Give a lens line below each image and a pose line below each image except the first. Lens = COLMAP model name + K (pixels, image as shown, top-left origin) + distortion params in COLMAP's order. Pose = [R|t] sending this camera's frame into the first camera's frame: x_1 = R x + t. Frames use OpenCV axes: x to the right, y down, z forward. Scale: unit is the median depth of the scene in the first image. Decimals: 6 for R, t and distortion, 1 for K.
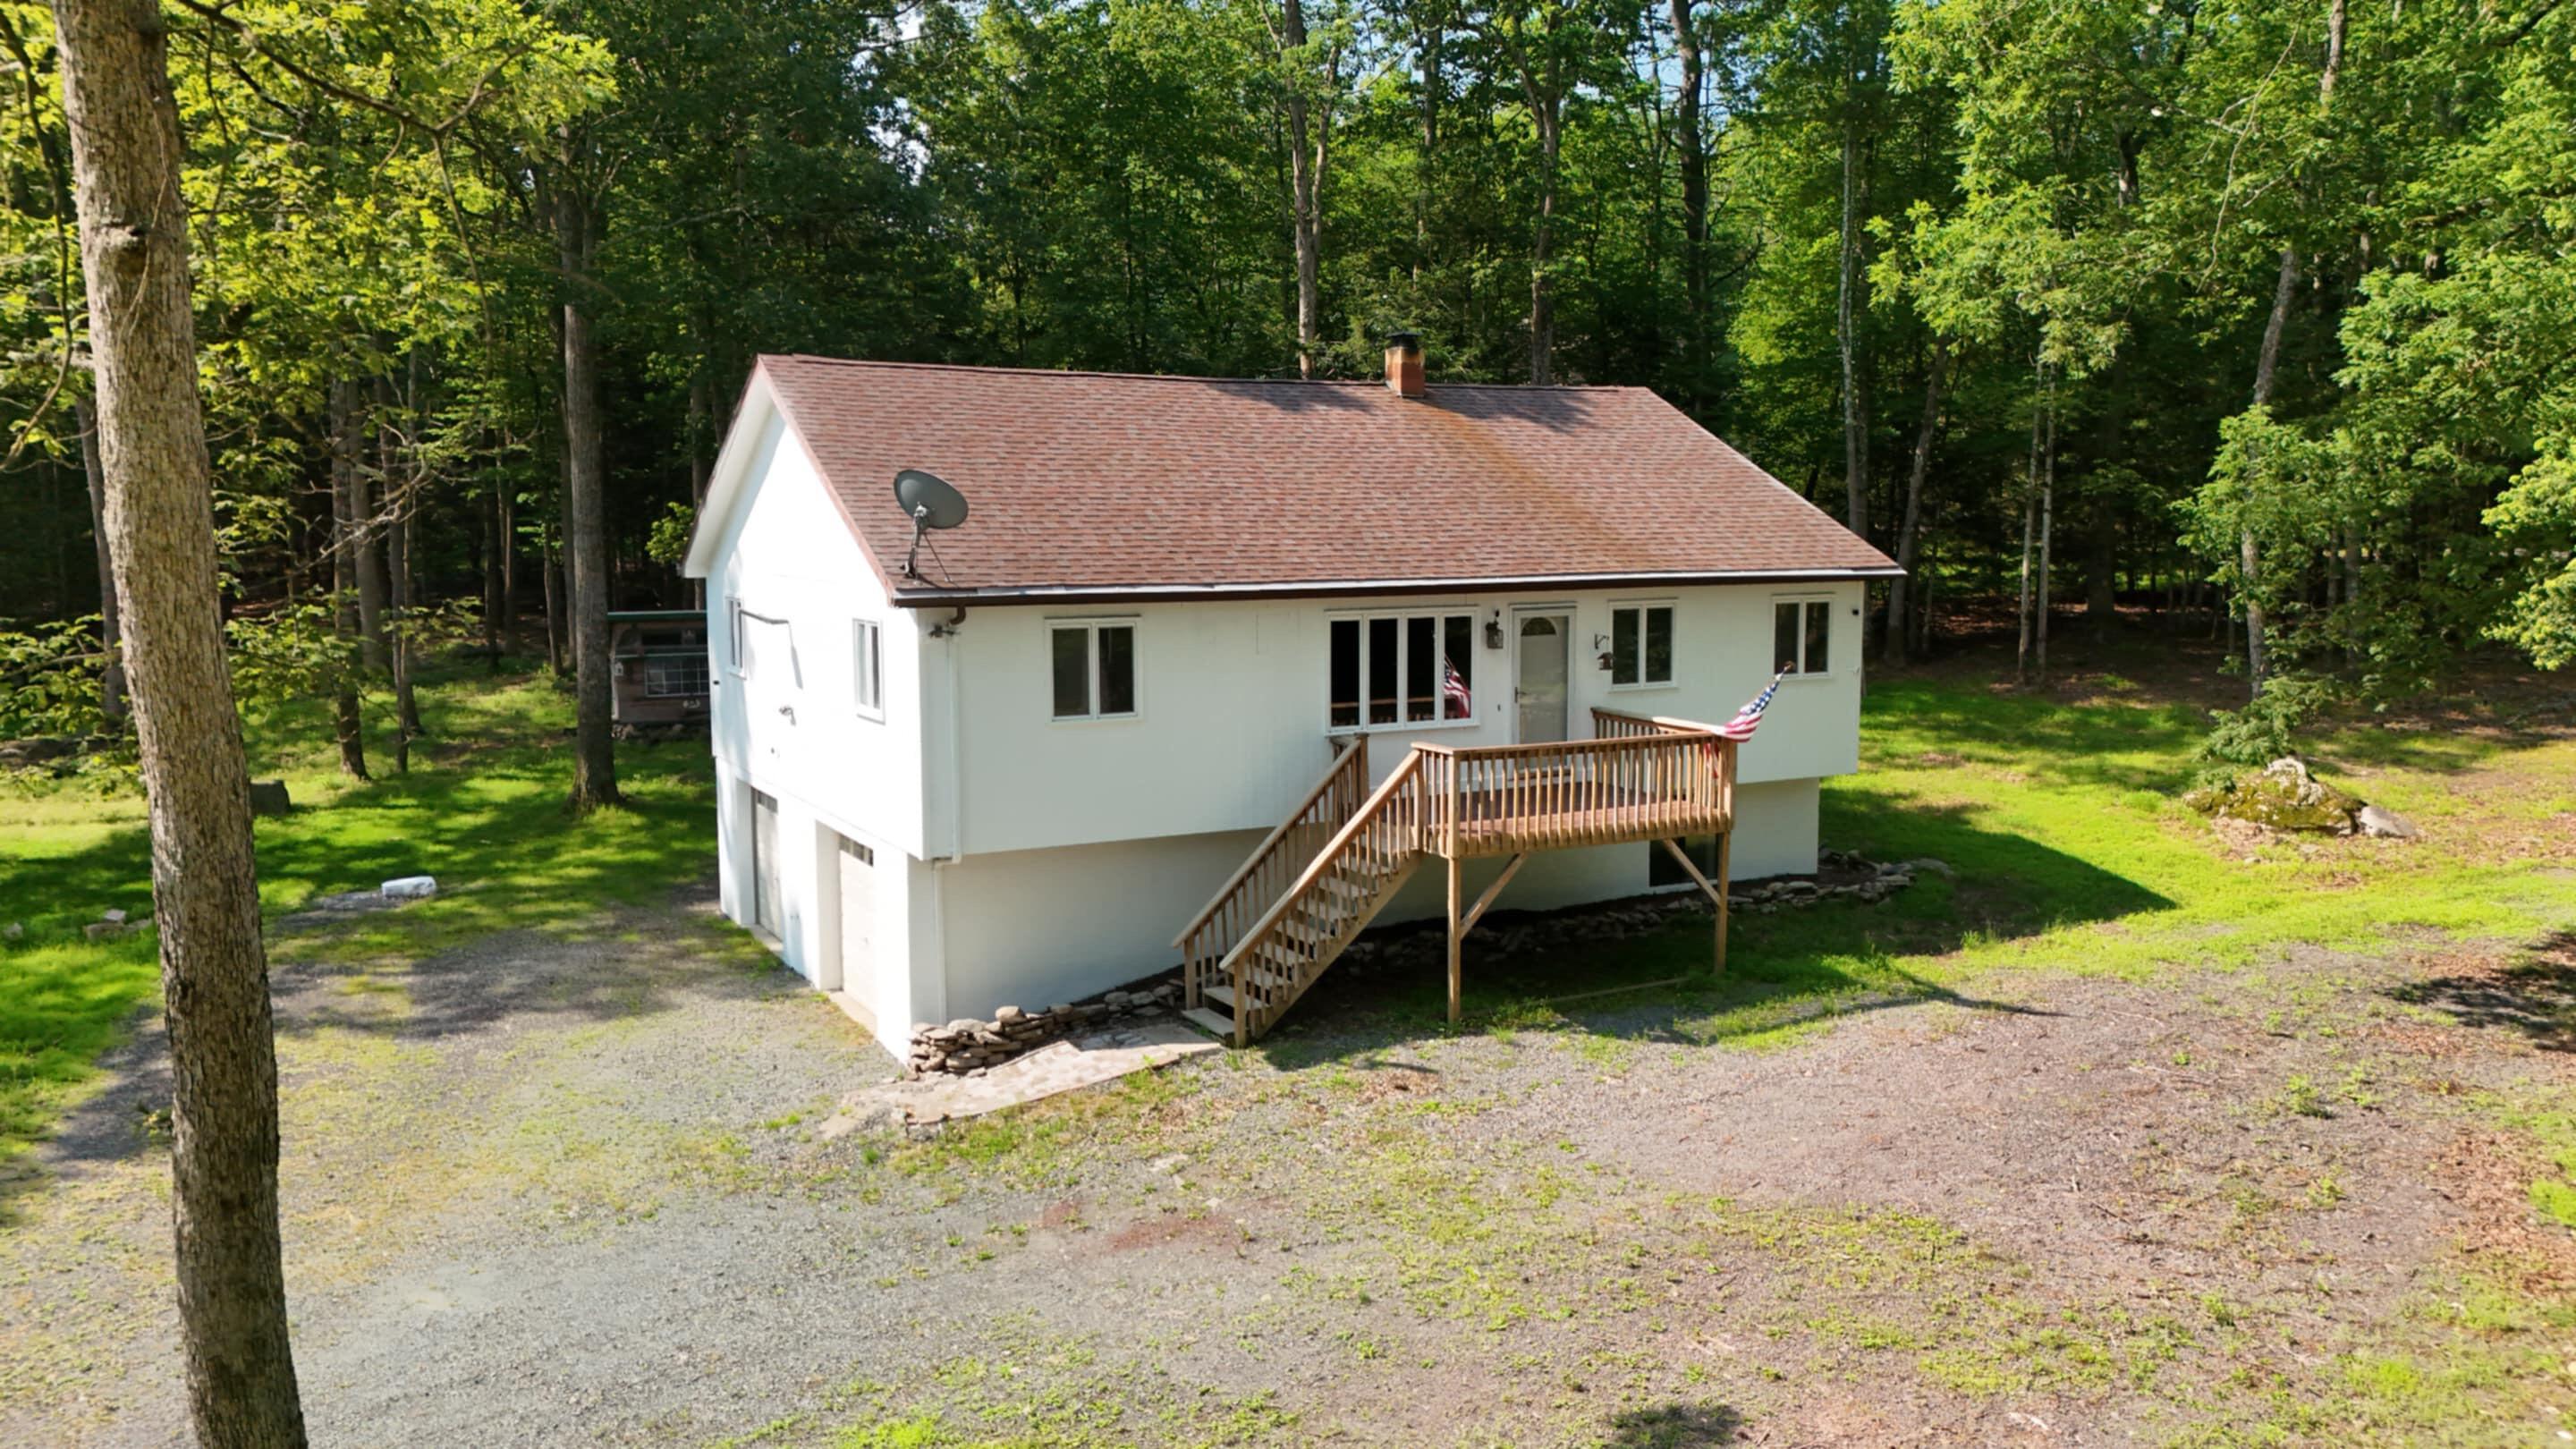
lens RADIAL K [[1898.4, 0, 1282.8], [0, 1898.4, 720.2], [0, 0, 1]] dist [0.046144, -0.022728]
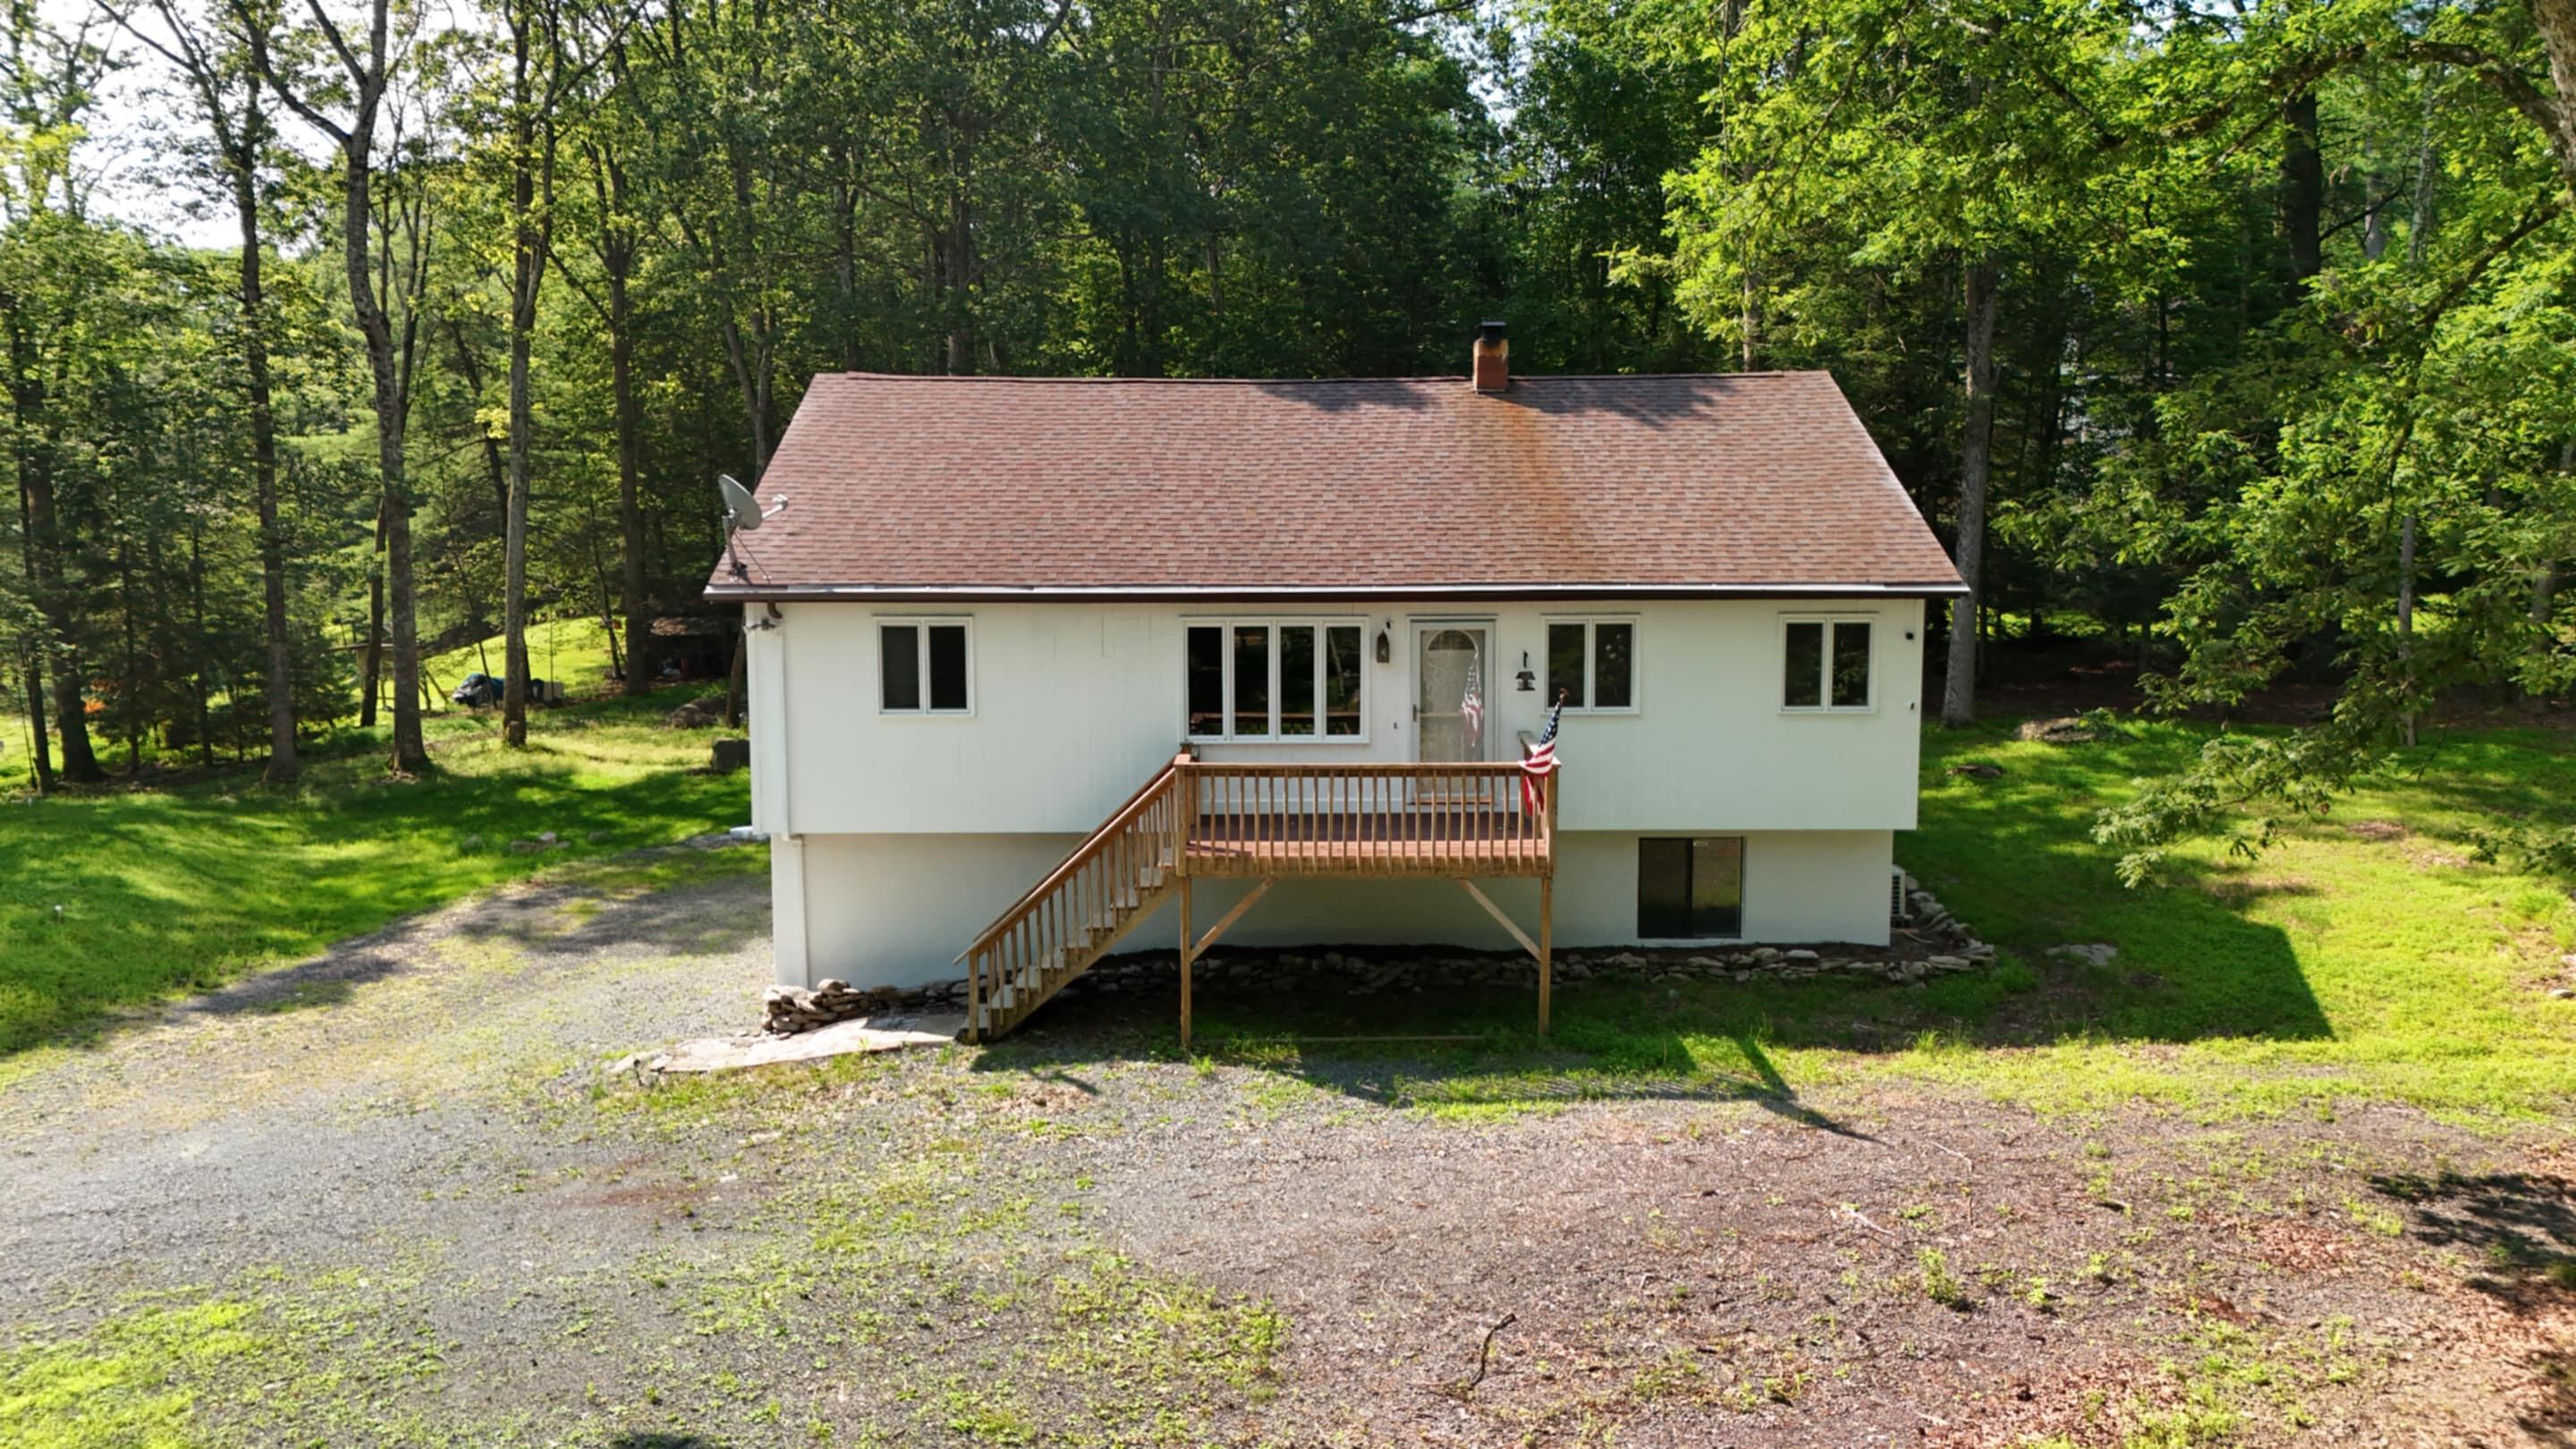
lens RADIAL K [[1898.4, 0, 1293.0], [0, 1898.4, 728.0], [0, 0, 1]] dist [0.046144, -0.022728]
pose [[0.884260, 0.053650, -0.463904, 0.567495], [-0.051011, 0.998531, 0.018247, -0.022548], [0.464201, 0.007529, 0.885698, 0.170907]]
